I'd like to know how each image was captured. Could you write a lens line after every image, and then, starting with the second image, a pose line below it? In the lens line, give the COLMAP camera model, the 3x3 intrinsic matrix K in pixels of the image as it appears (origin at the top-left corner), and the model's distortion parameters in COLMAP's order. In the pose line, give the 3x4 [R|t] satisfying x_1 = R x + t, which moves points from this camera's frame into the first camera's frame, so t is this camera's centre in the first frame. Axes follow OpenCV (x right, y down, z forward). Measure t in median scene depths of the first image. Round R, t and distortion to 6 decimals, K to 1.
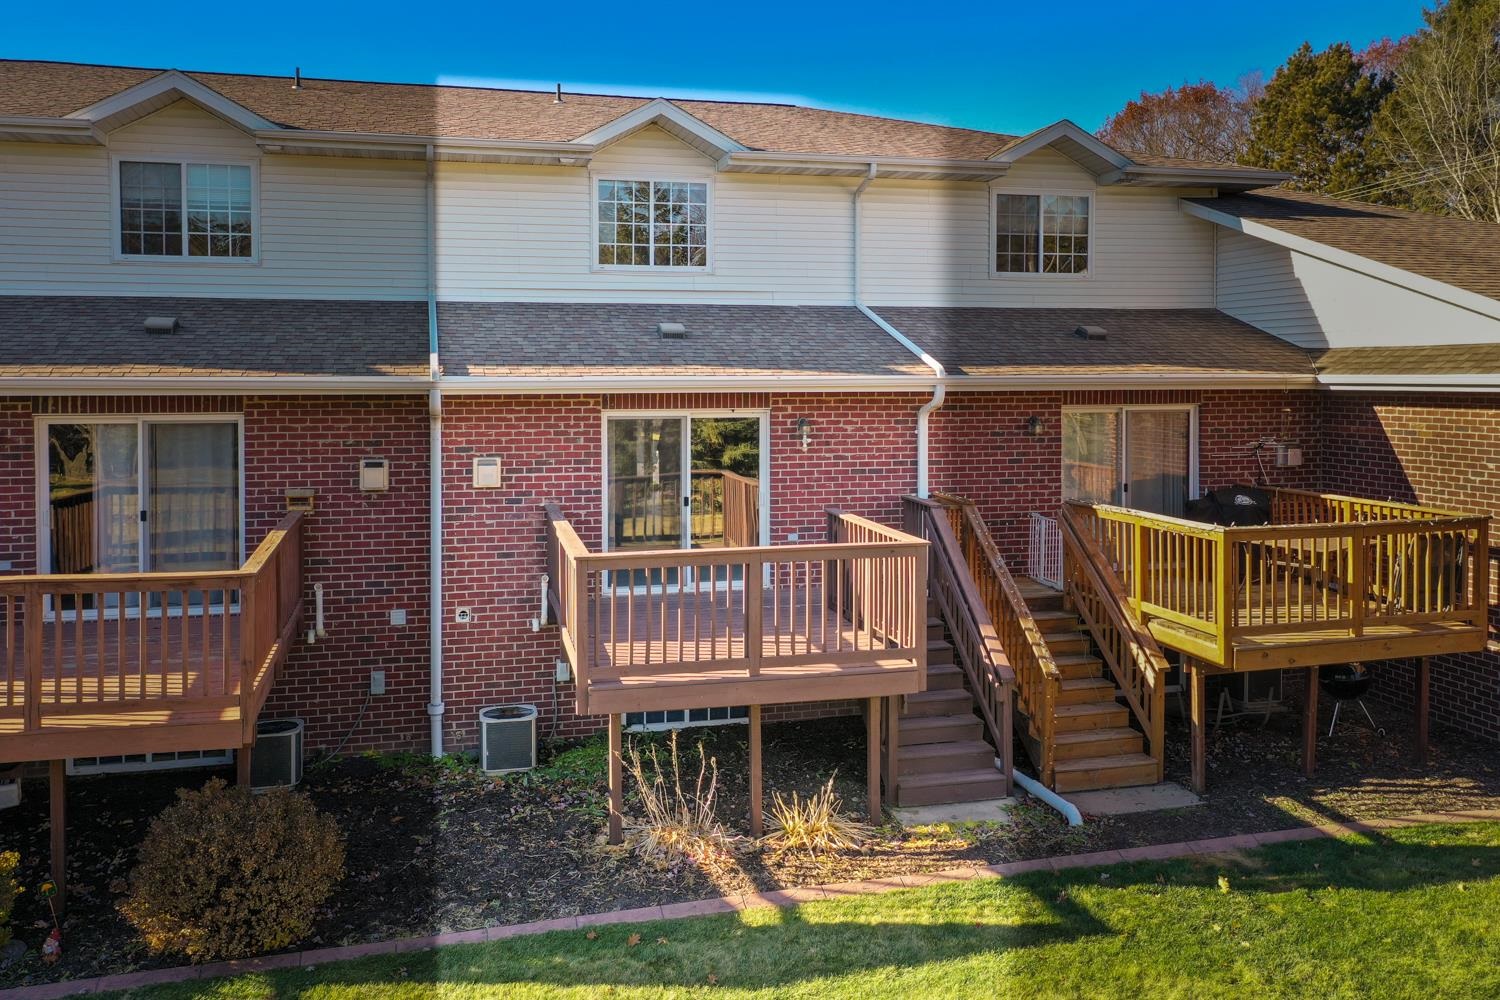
lens RADIAL K [[1198.0, 0, 750.0], [0, 1198.0, 500.0], [0, 0, 1]] dist [0.002210, 0.001438]
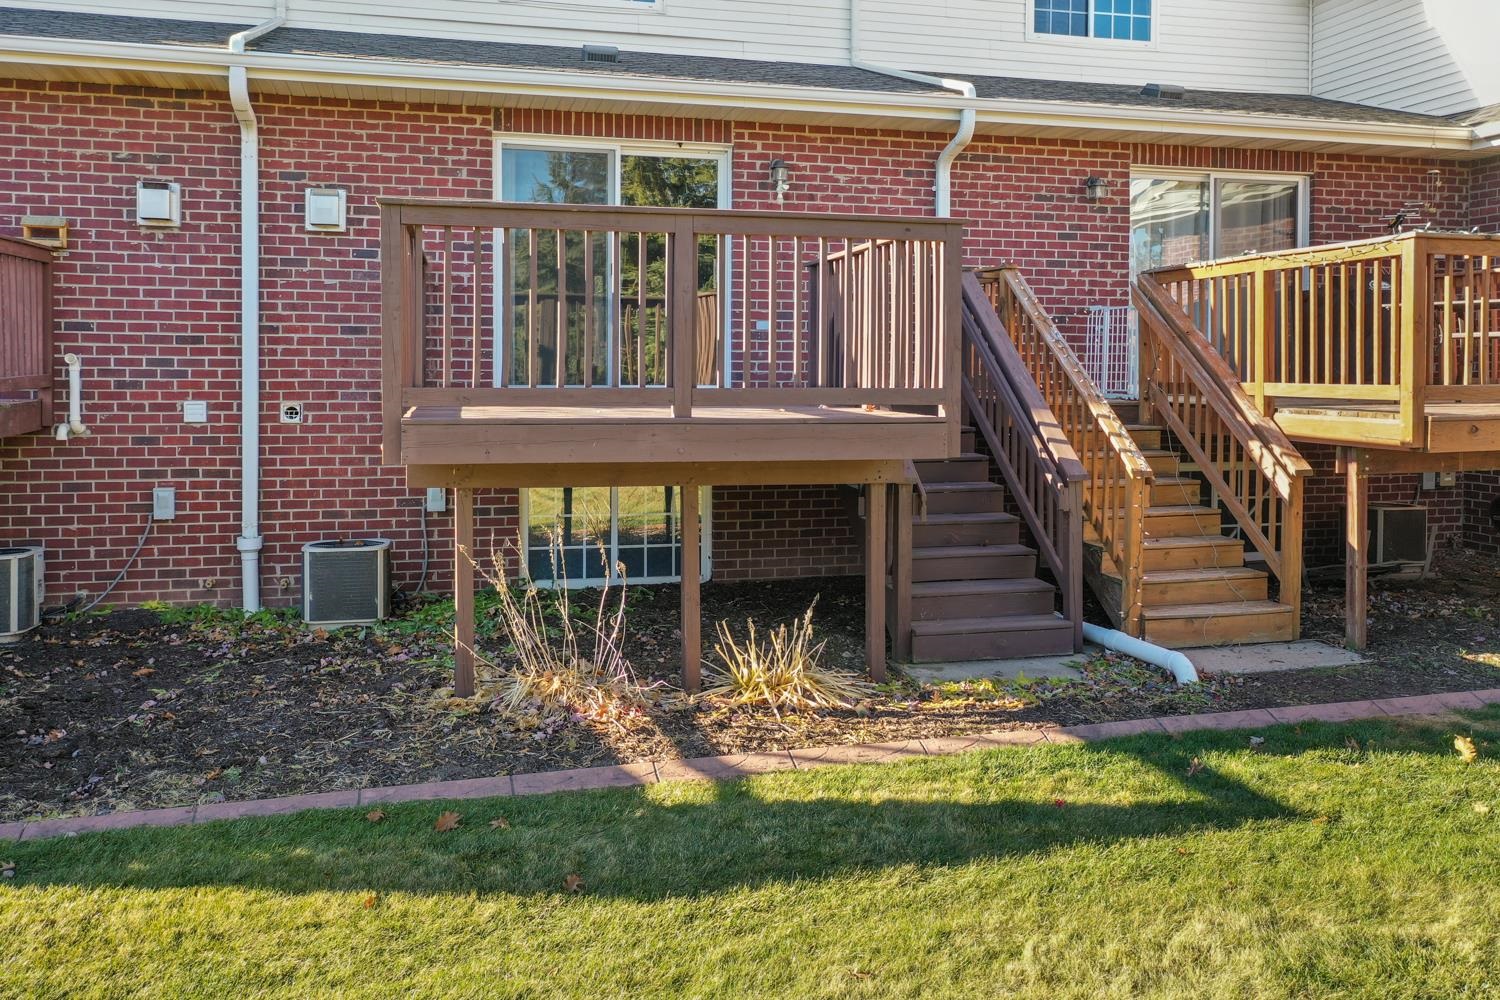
lens RADIAL K [[1202.2, 0, 745.2], [0, 1202.2, 499.1], [0, 0, 1]] dist [-0.005243, 0.001883]
pose [[0.999990, 0.004153, -0.001342, 0.029351], [-0.004149, 0.999988, 0.002541, 0.149238], [0.001353, -0.002536, 0.999996, 0.306325]]
